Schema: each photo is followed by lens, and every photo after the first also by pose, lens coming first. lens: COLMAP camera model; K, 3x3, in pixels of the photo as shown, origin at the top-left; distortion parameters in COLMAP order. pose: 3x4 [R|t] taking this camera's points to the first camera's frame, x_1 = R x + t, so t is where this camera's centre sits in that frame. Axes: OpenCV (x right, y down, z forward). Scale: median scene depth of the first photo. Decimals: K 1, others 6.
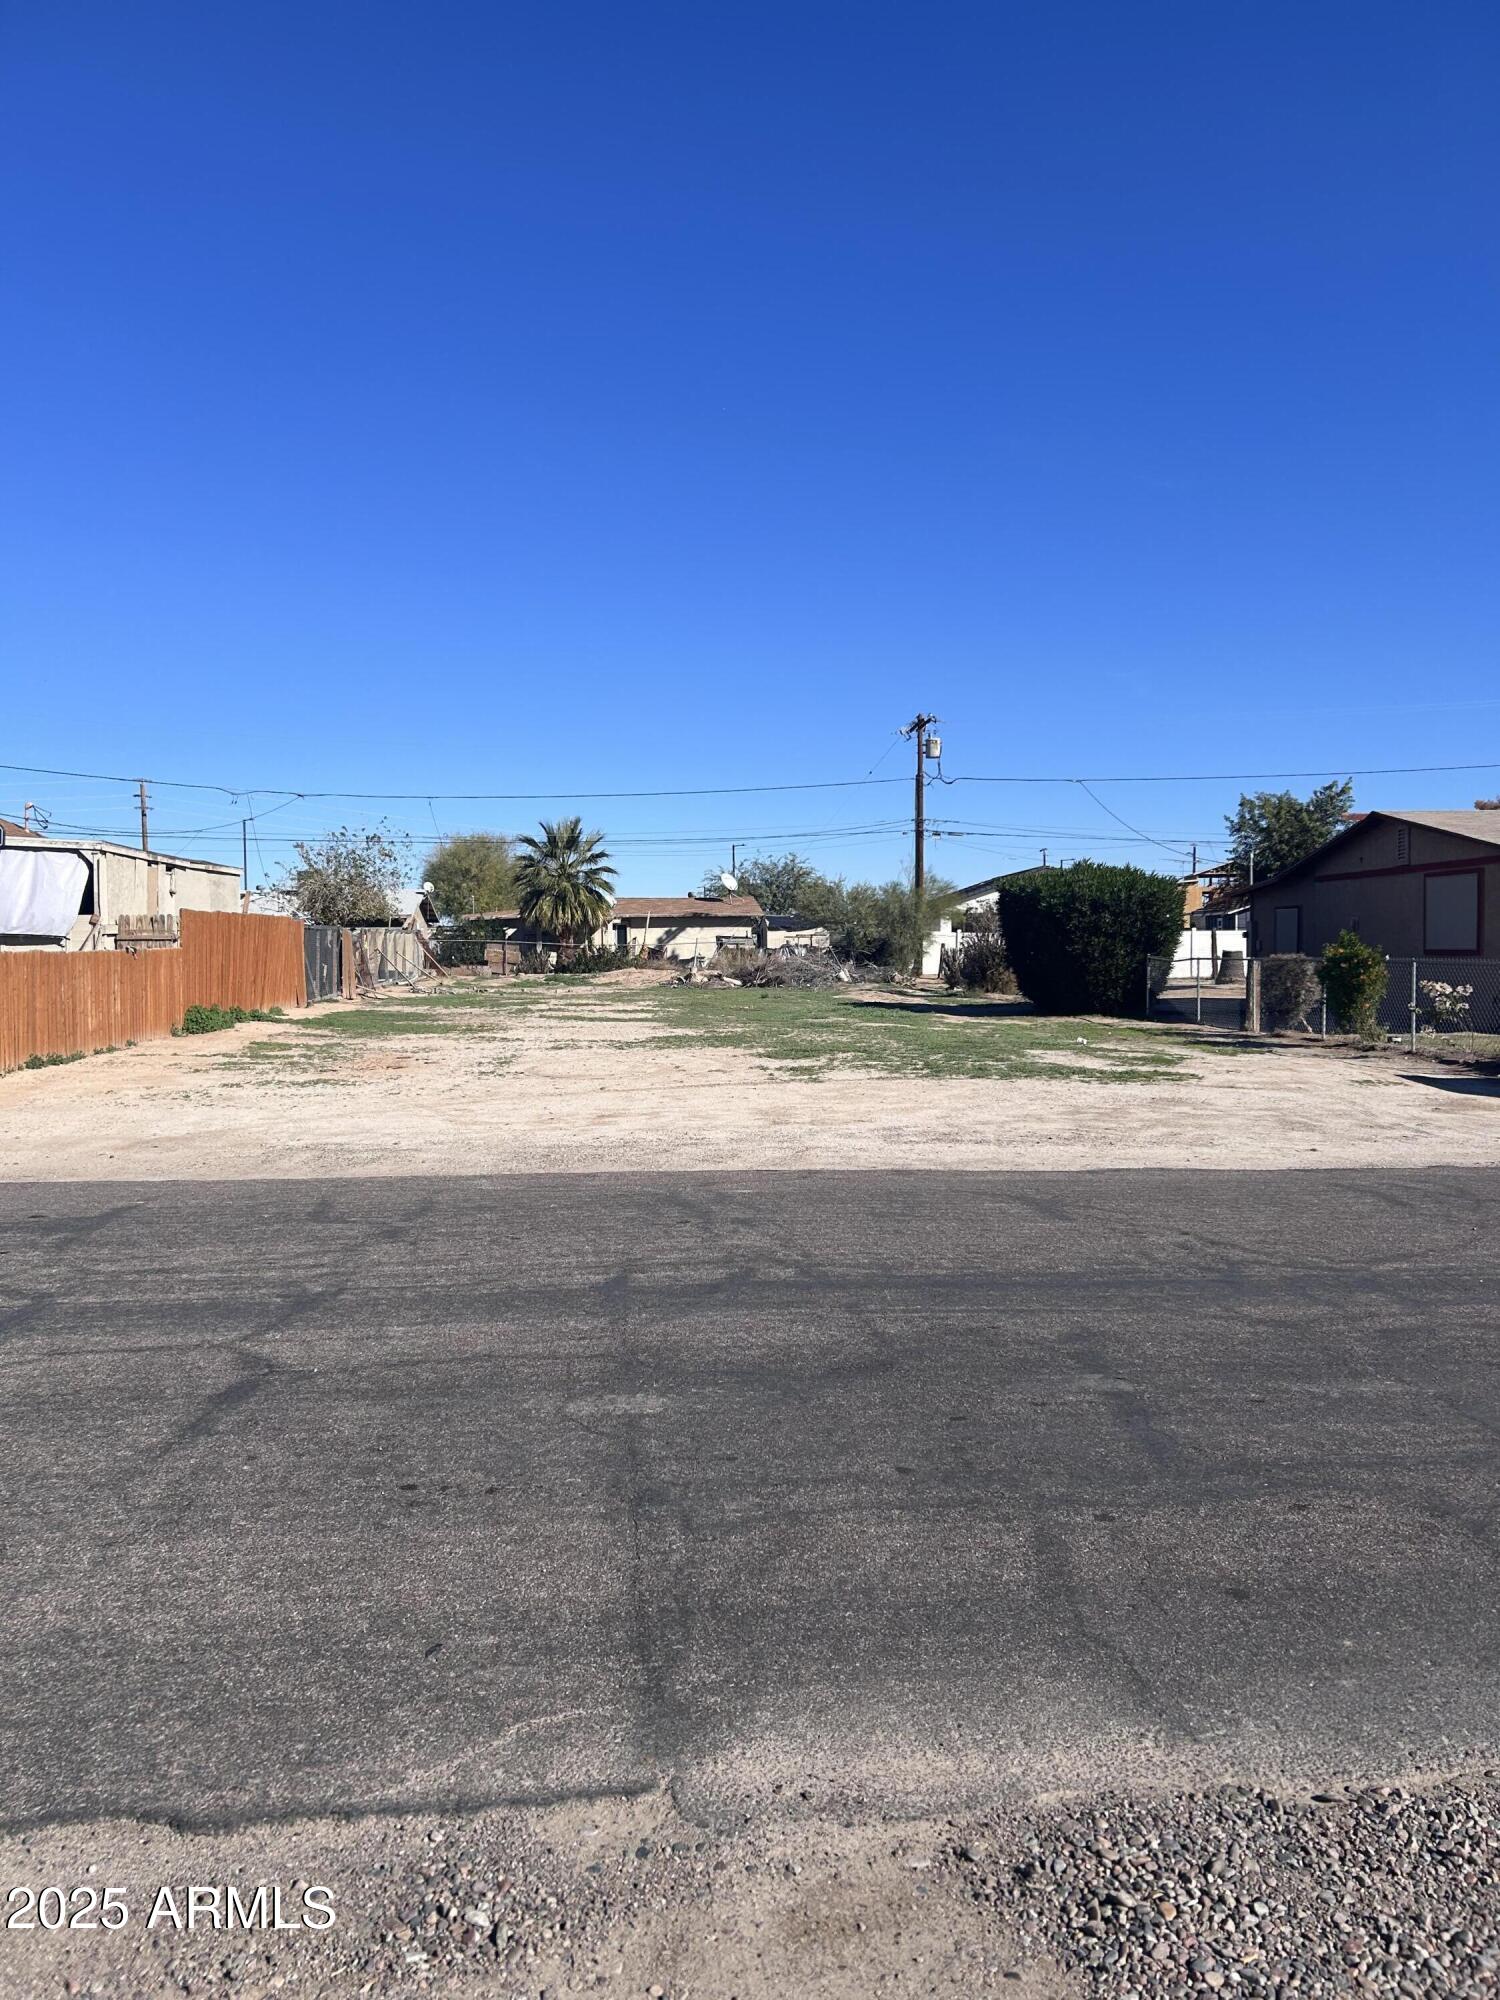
lens RADIAL K [[1506.3, 0, 752.3], [0, 1506.3, 1015.3], [0, 0, 1]] dist [0.049815, -0.035889]
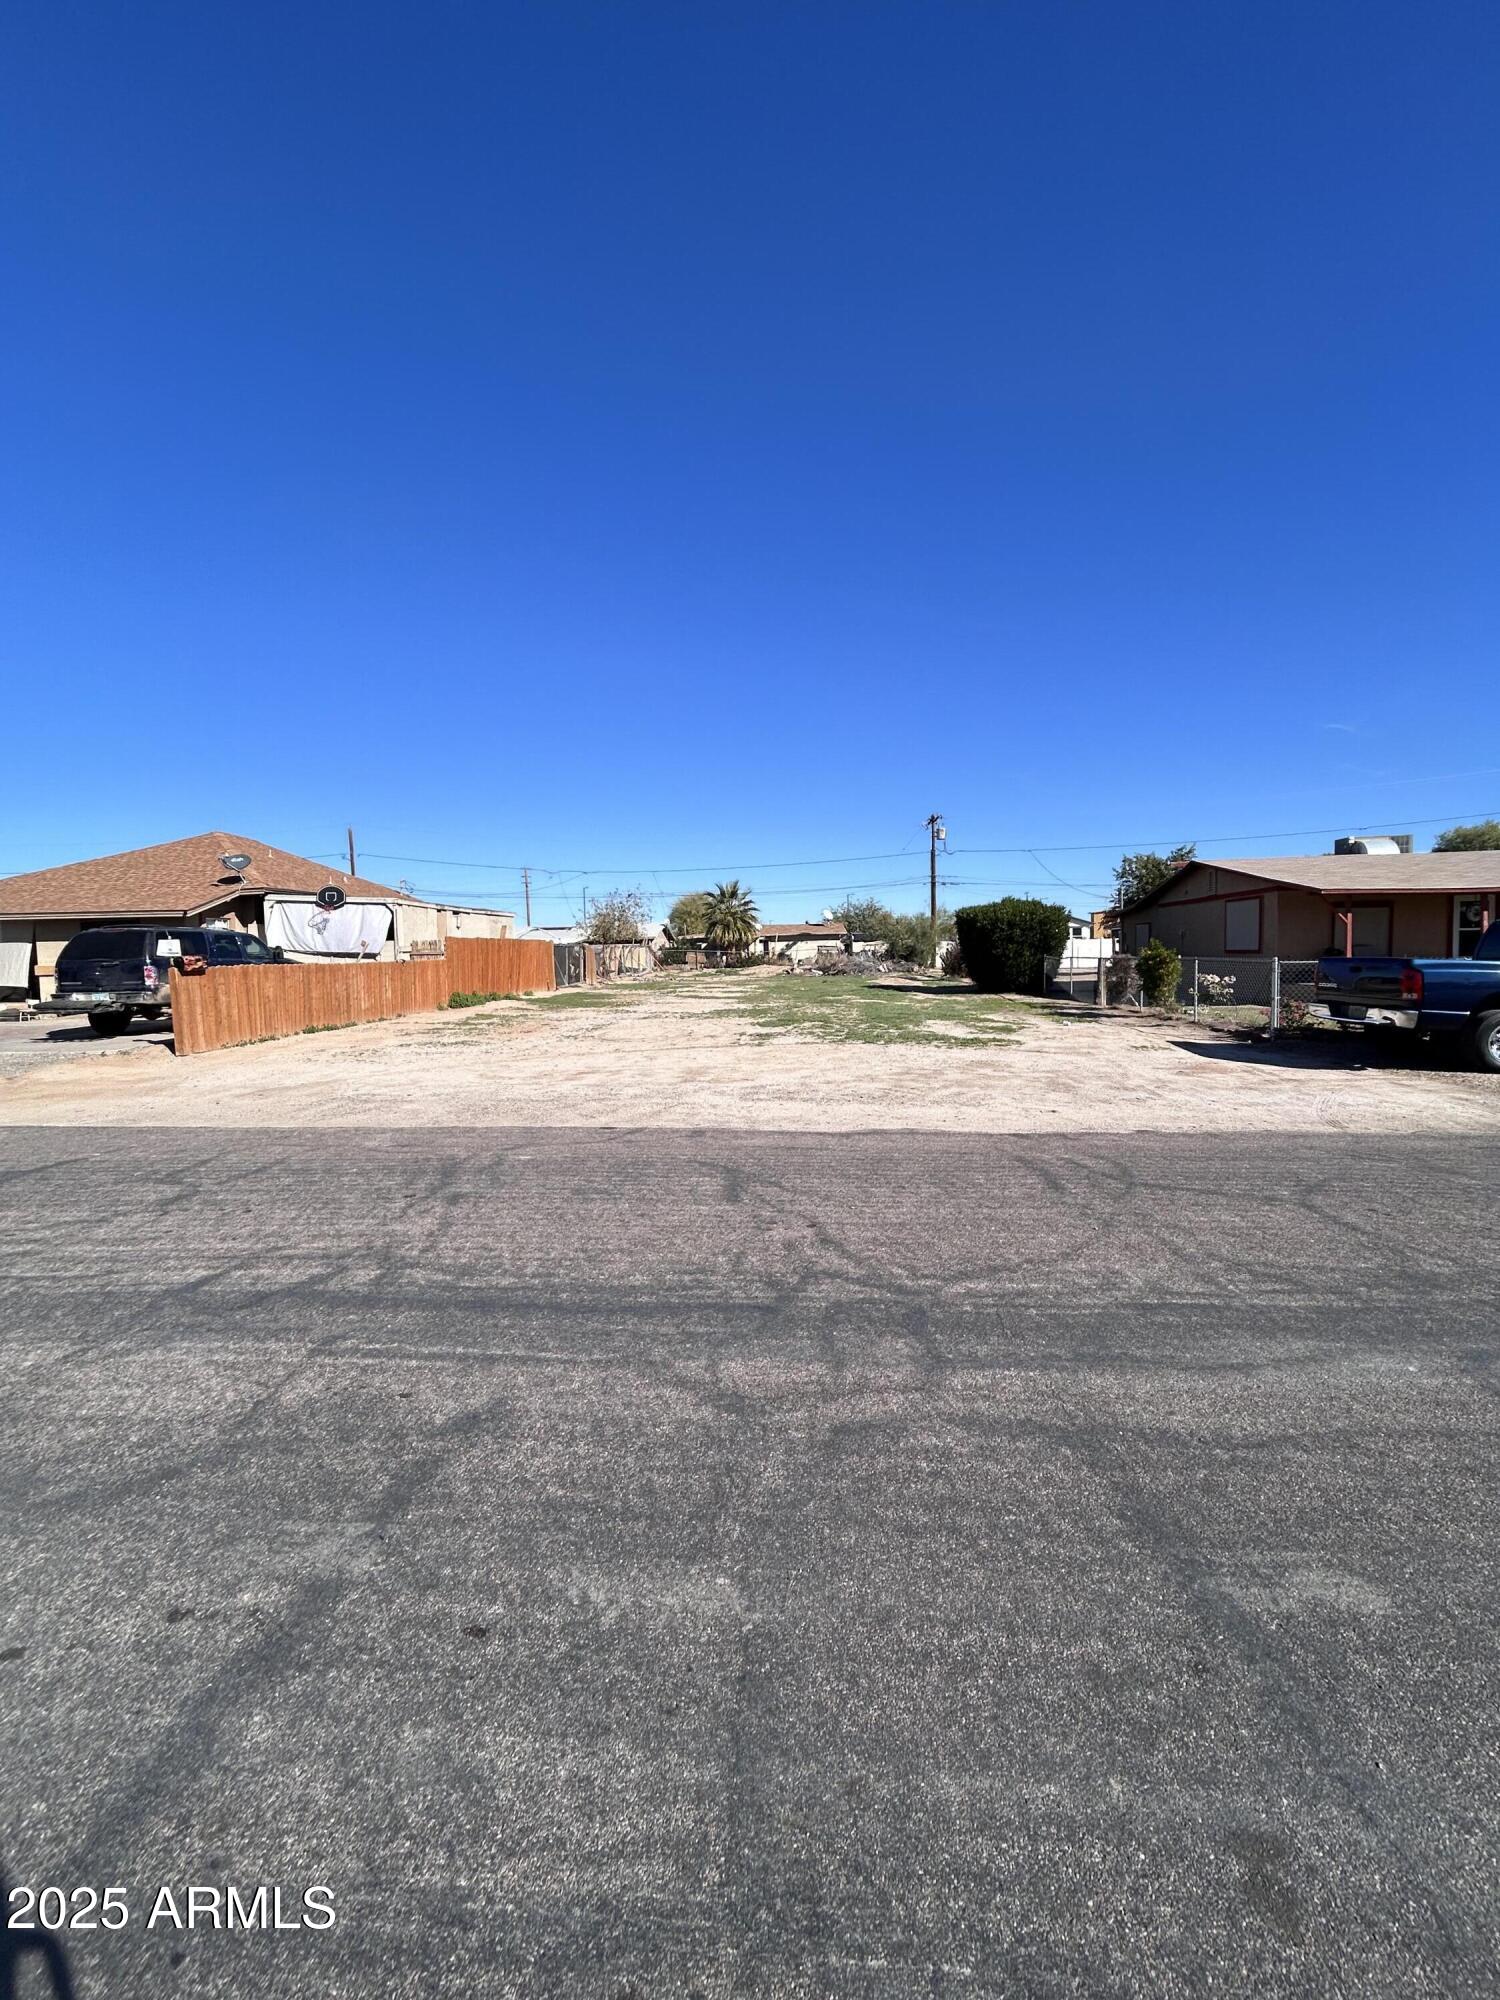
lens RADIAL K [[812.9, 0, 752.8], [0, 812.9, 999.4], [0, 0, 1]] dist [-0.003493, 0.001563]
pose [[0.988726, -0.004674, -0.149666, 0.080556], [0.006685, 0.999894, 0.012933, -0.006079], [0.149589, -0.013788, 0.988652, 0.102985]]
